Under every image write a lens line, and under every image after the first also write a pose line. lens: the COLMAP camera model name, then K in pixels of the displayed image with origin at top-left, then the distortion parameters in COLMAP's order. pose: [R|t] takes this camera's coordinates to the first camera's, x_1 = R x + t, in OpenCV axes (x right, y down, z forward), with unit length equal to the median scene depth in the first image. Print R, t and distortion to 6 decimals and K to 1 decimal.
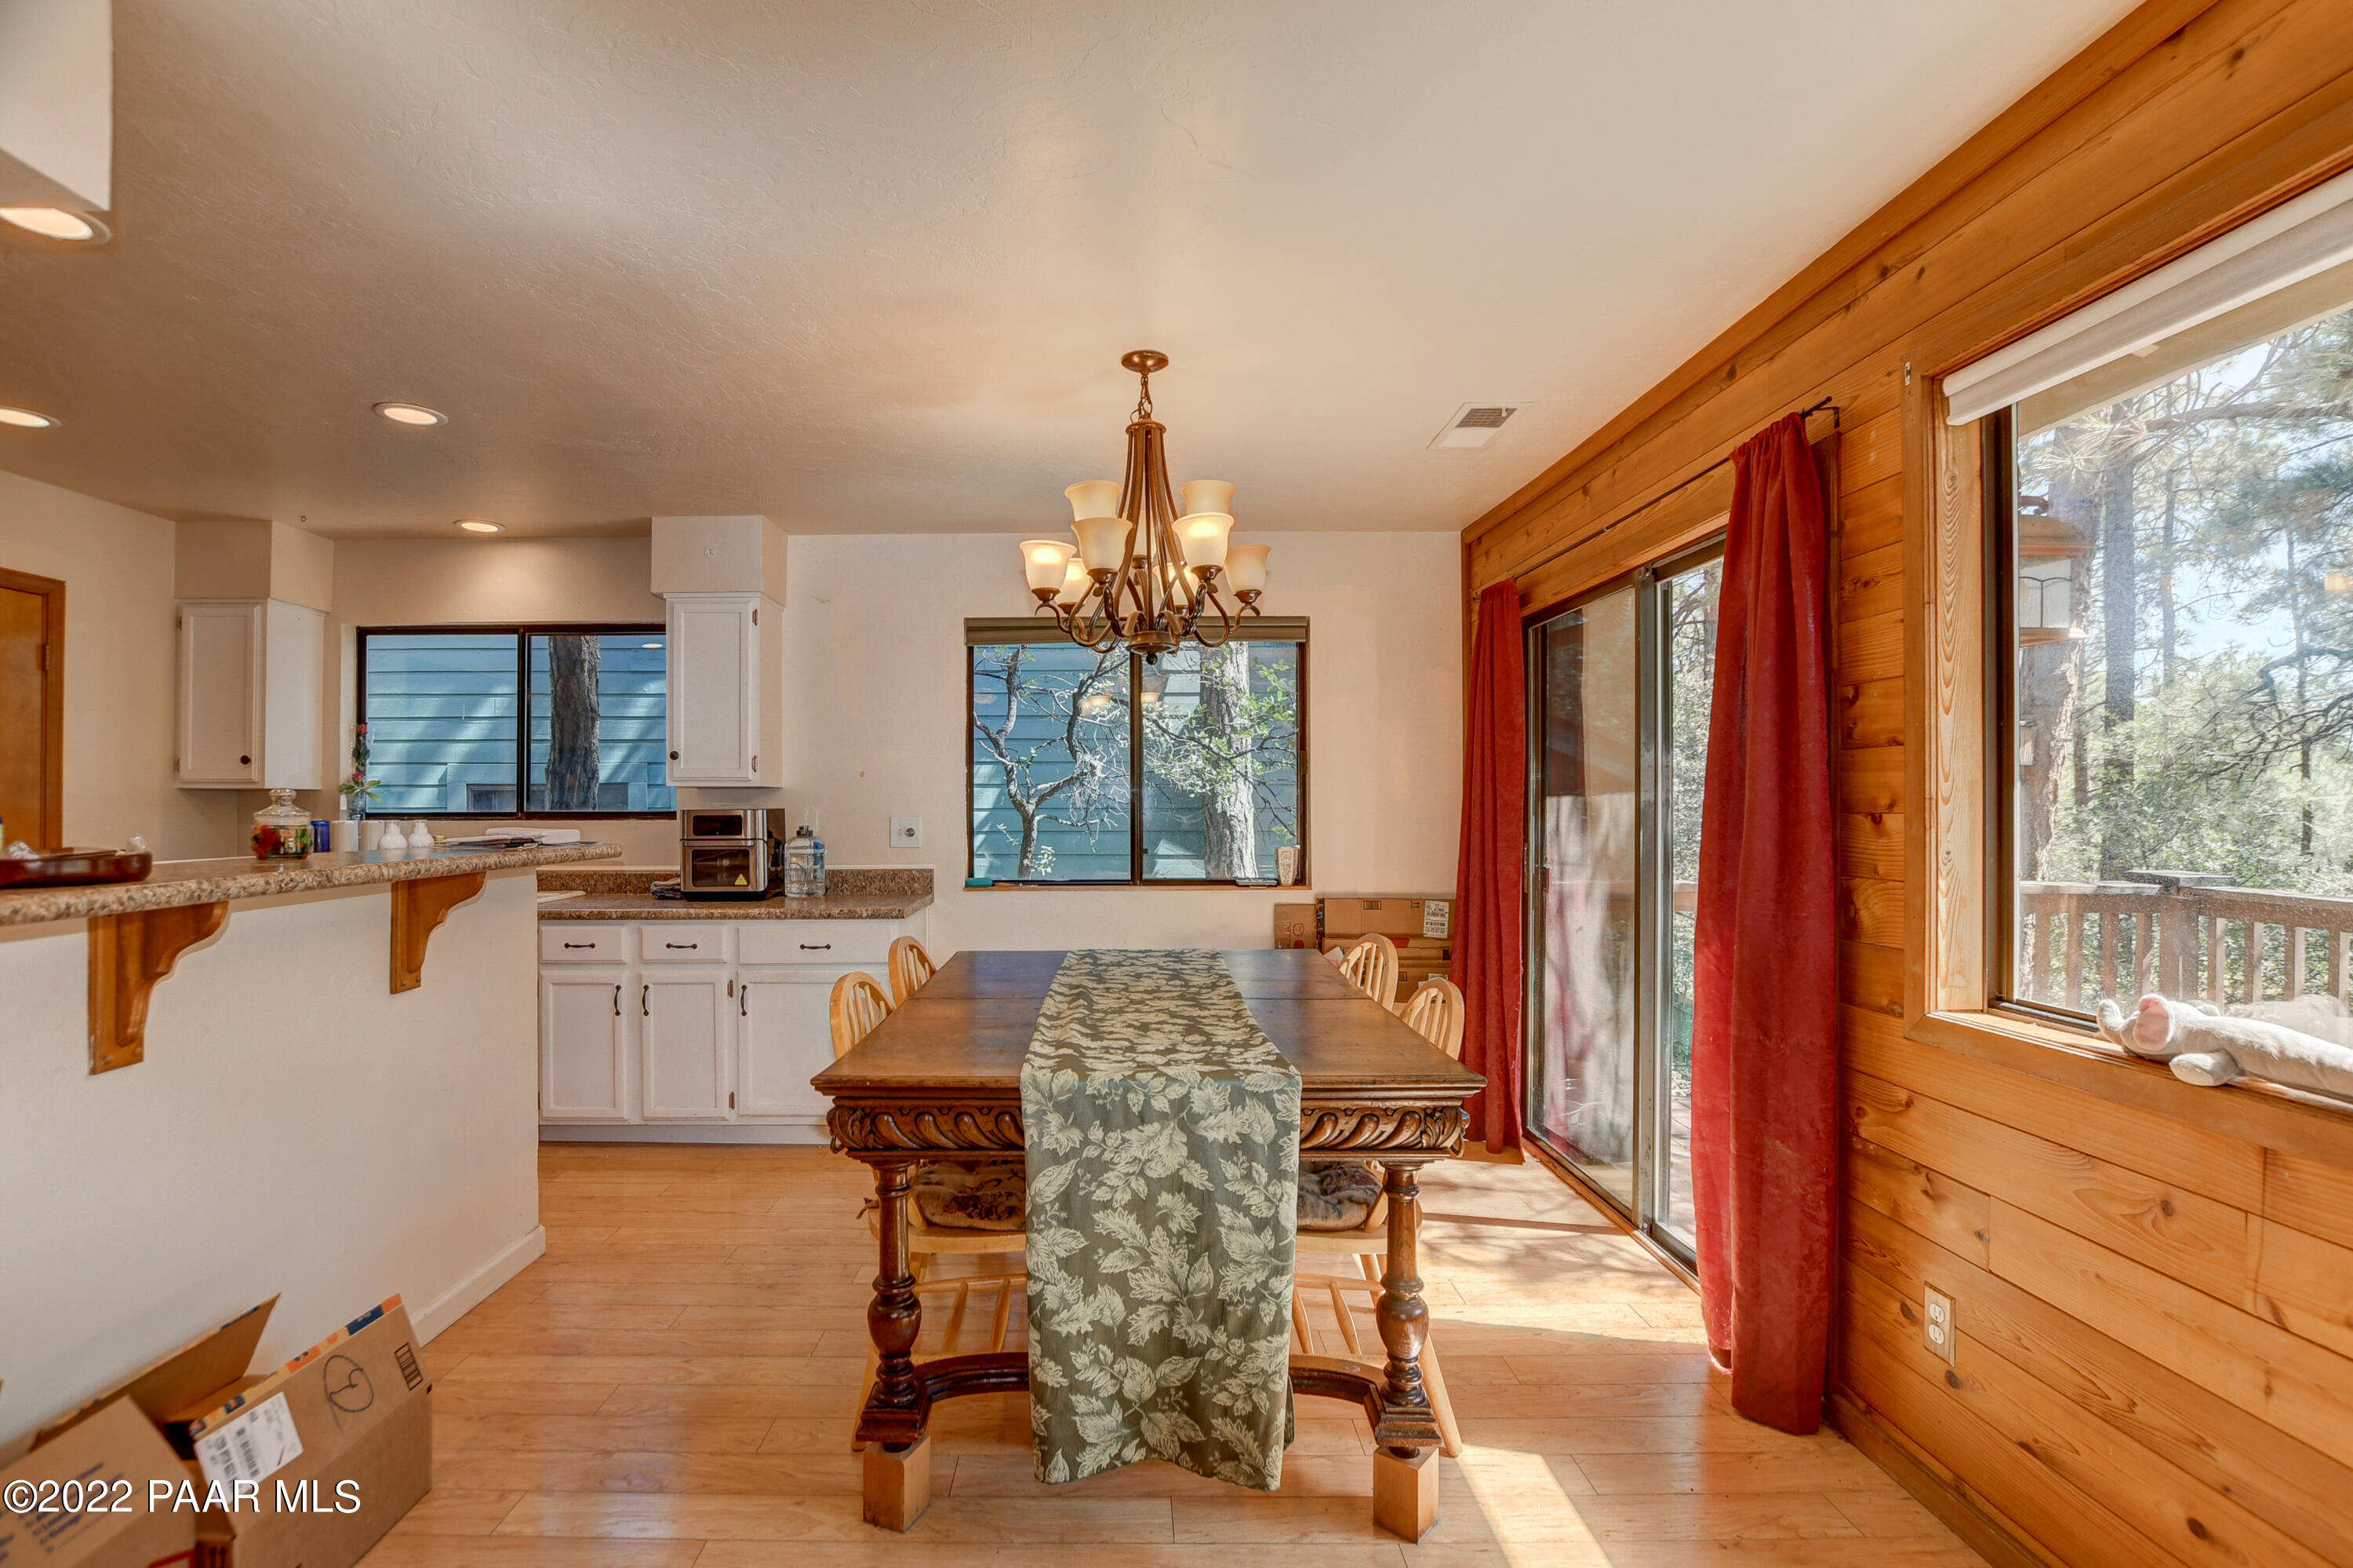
lens RADIAL K [[1042.6, 0, 1115.0], [0, 1042.6, 791.4], [0, 0, 1]] dist [-0.019470, 0.002665]
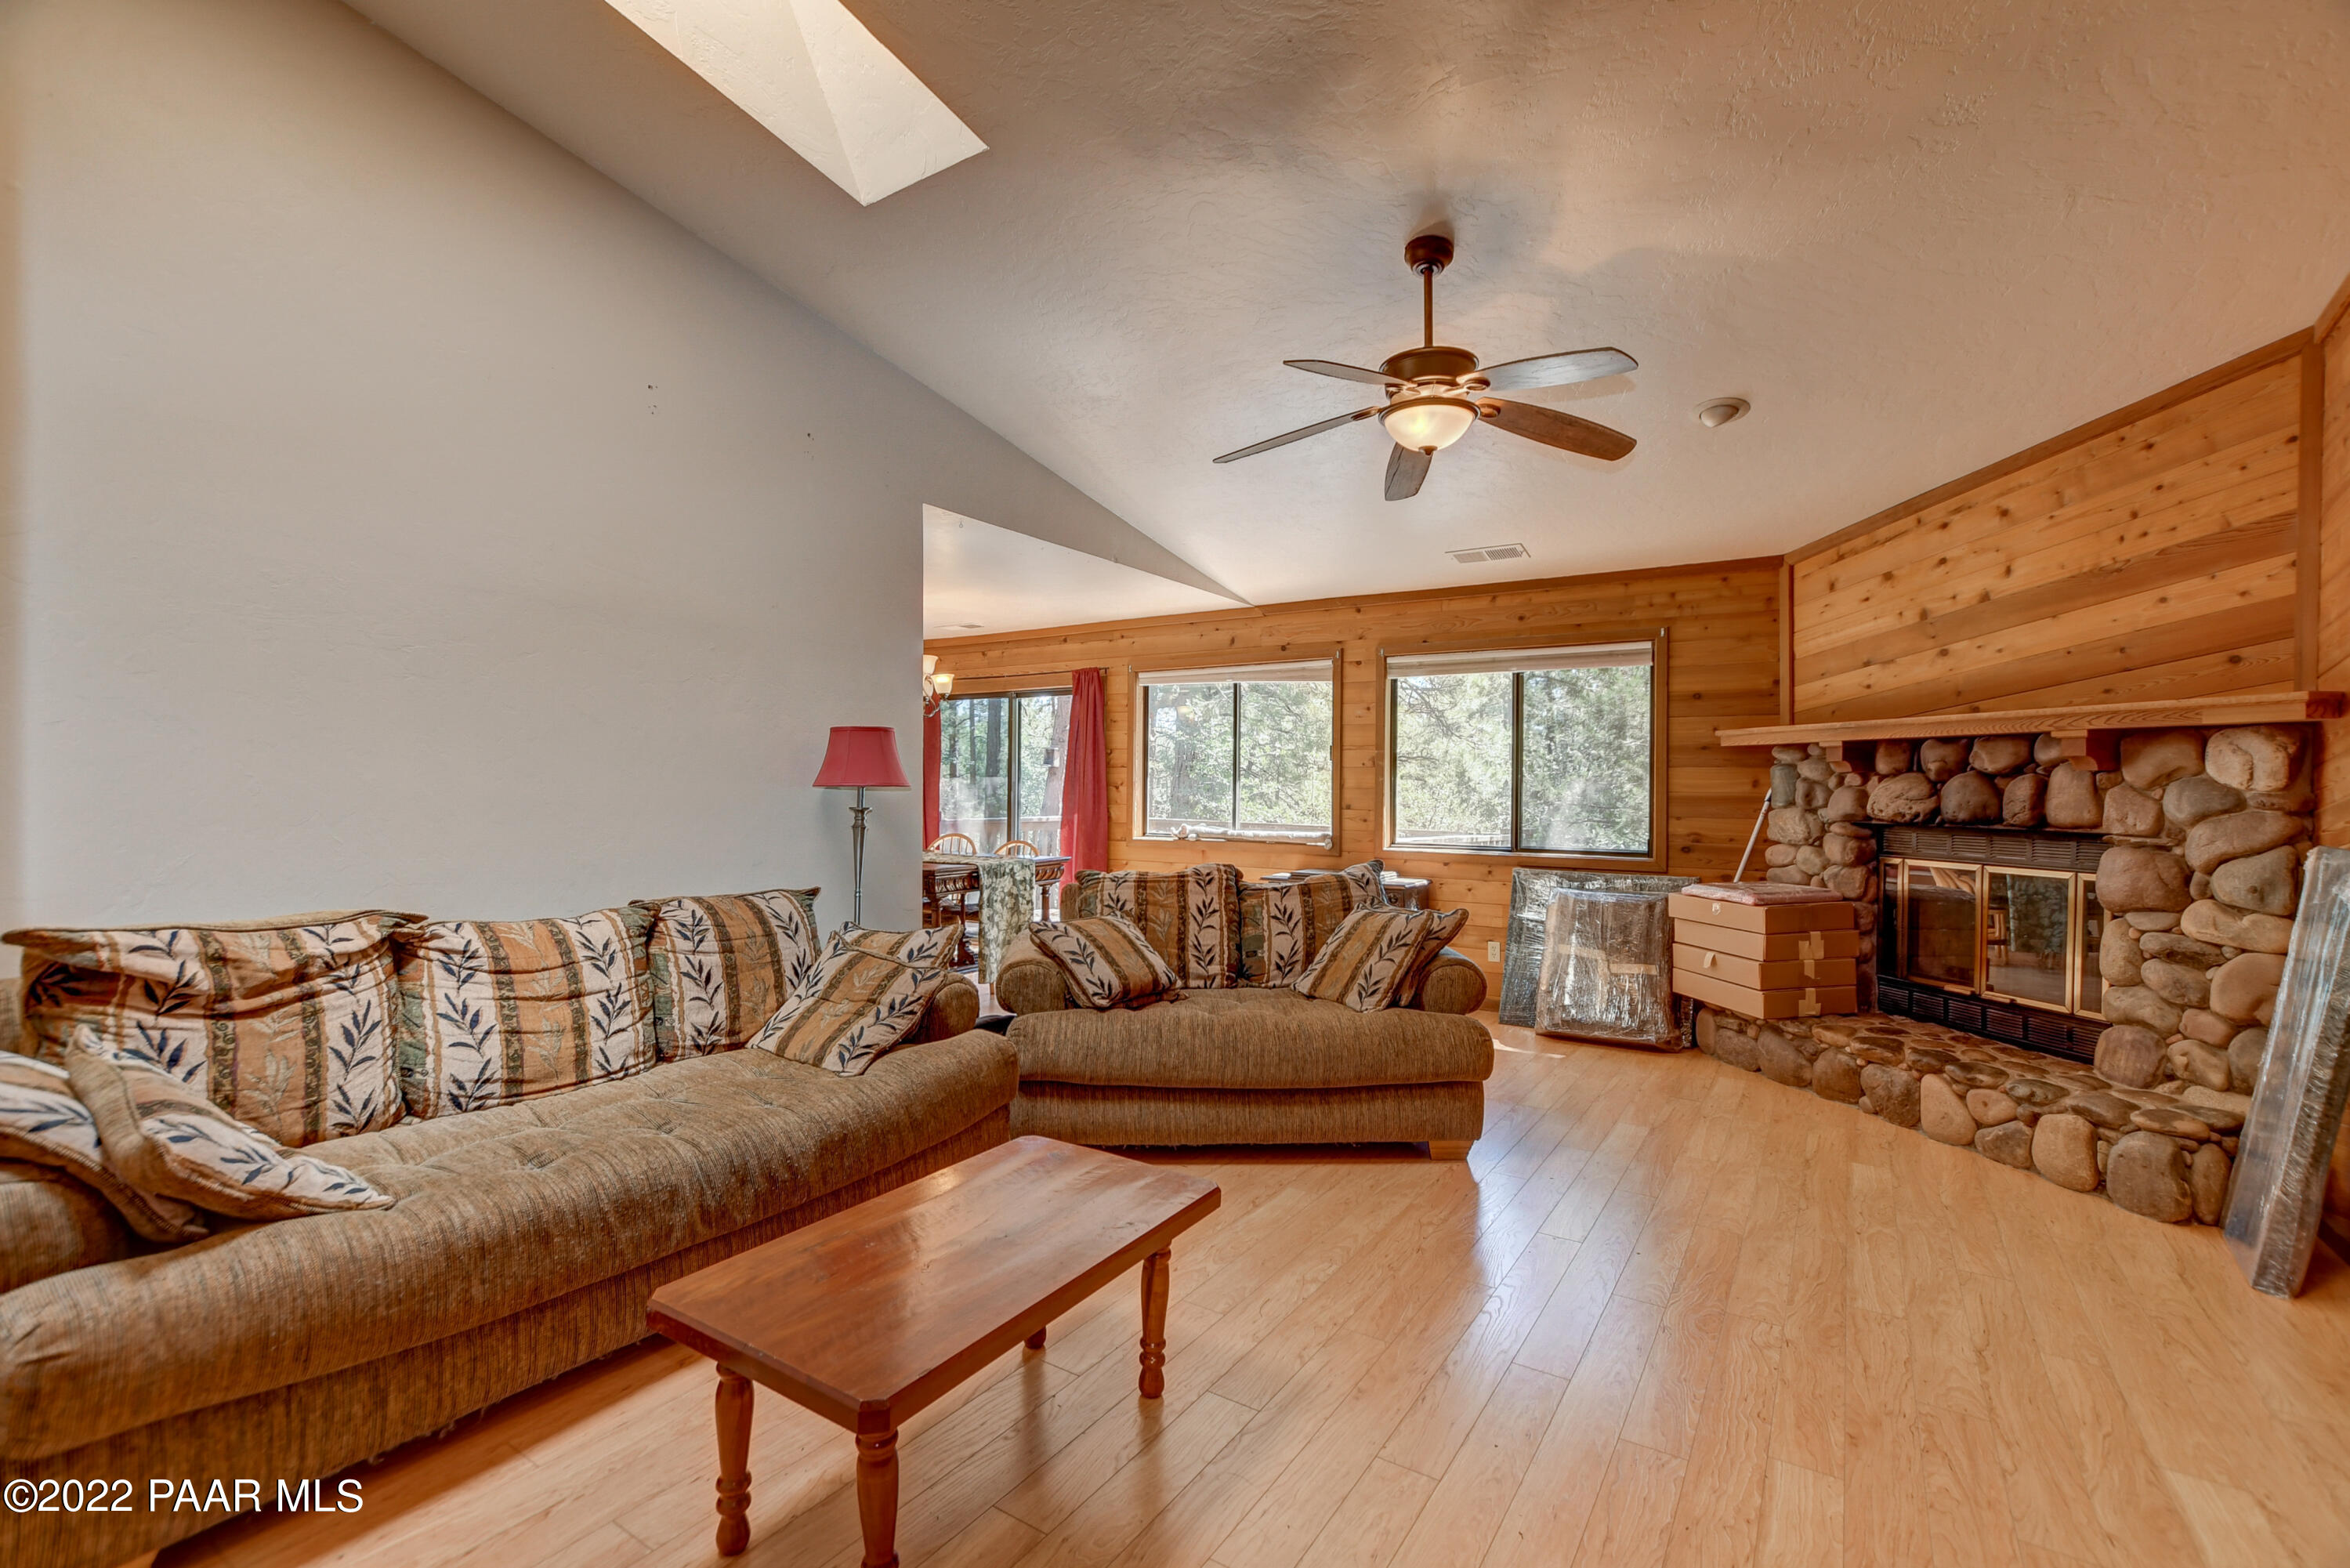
lens RADIAL K [[1041.3, 0, 1175.4], [0, 1041.3, 771.9], [0, 0, 1]] dist [-0.019470, 0.002665]
pose [[0.547495, 0.017417, 0.836628, -1.046568], [-0.016787, 0.999811, -0.009828, 0.001003], [-0.836640, -0.008664, 0.547684, -0.552552]]
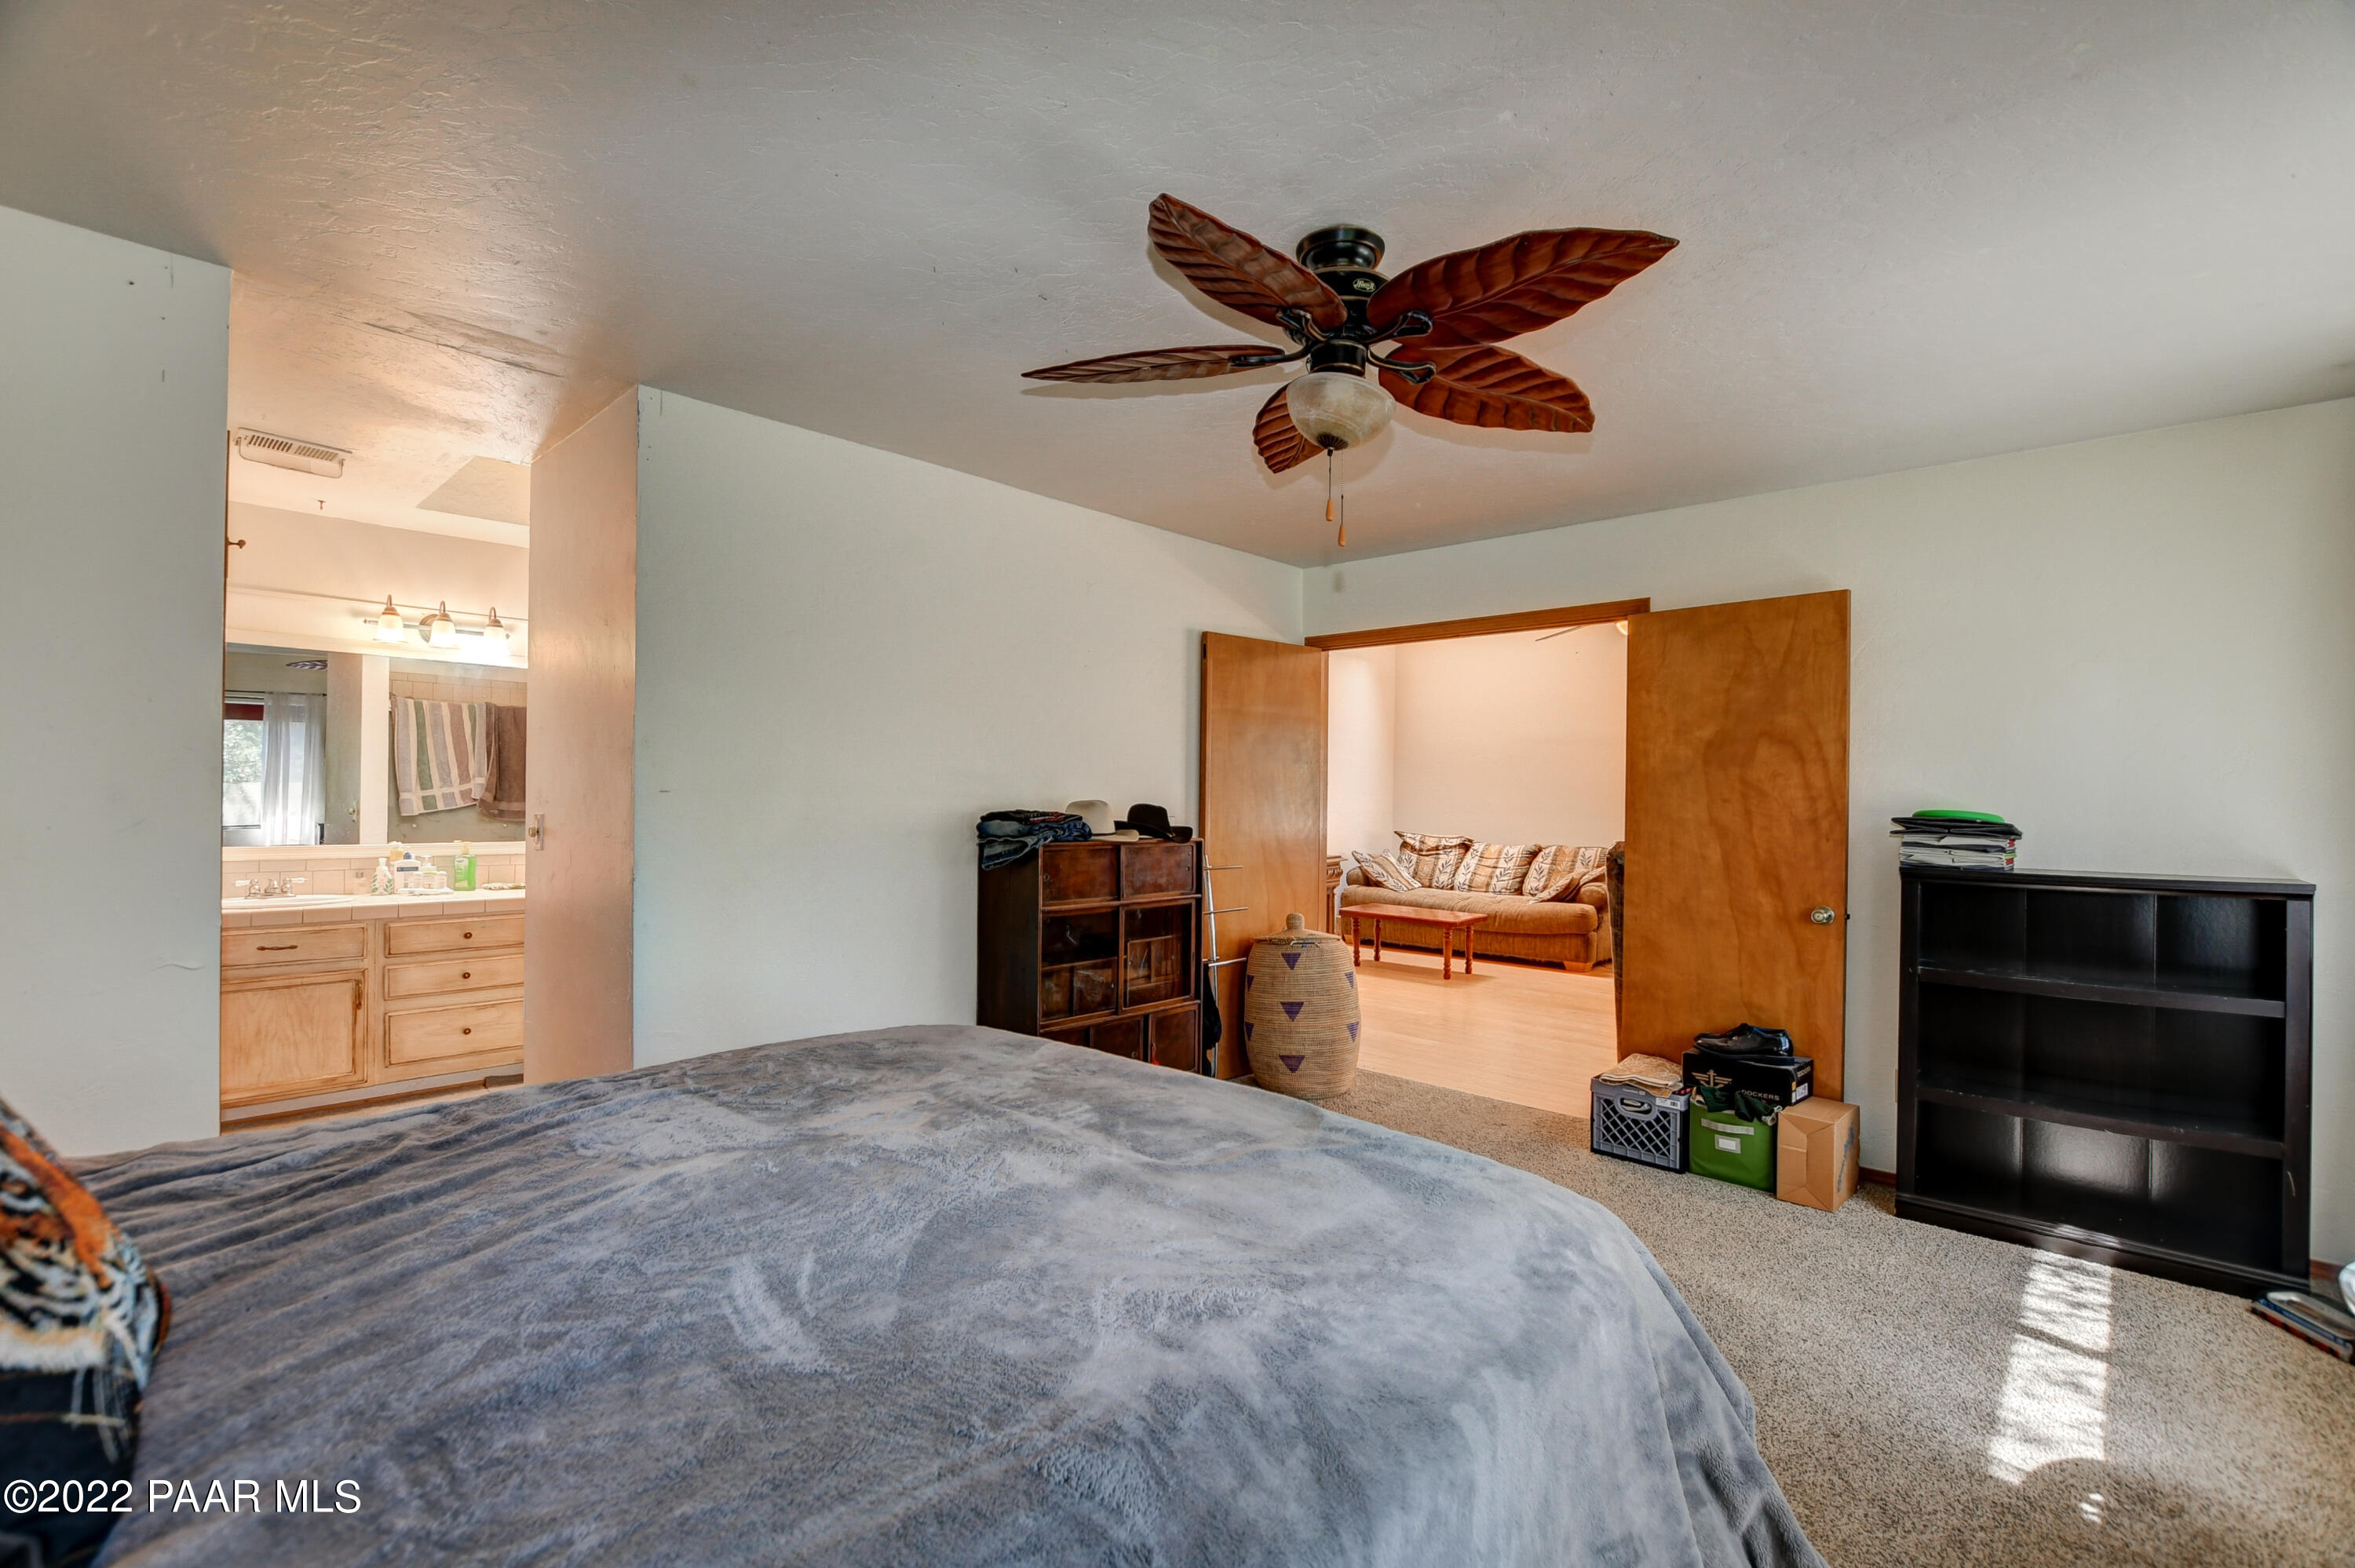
lens RADIAL K [[1043.3, 0, 1169.1], [0, 1043.3, 785.5], [0, 0, 1]] dist [-0.019470, 0.002665]
pose [[0.731596, 0.007513, -0.681697, 0.197896], [-0.006741, 0.999970, 0.003785, -0.027761], [0.681705, 0.001826, 0.731625, -1.832739]]
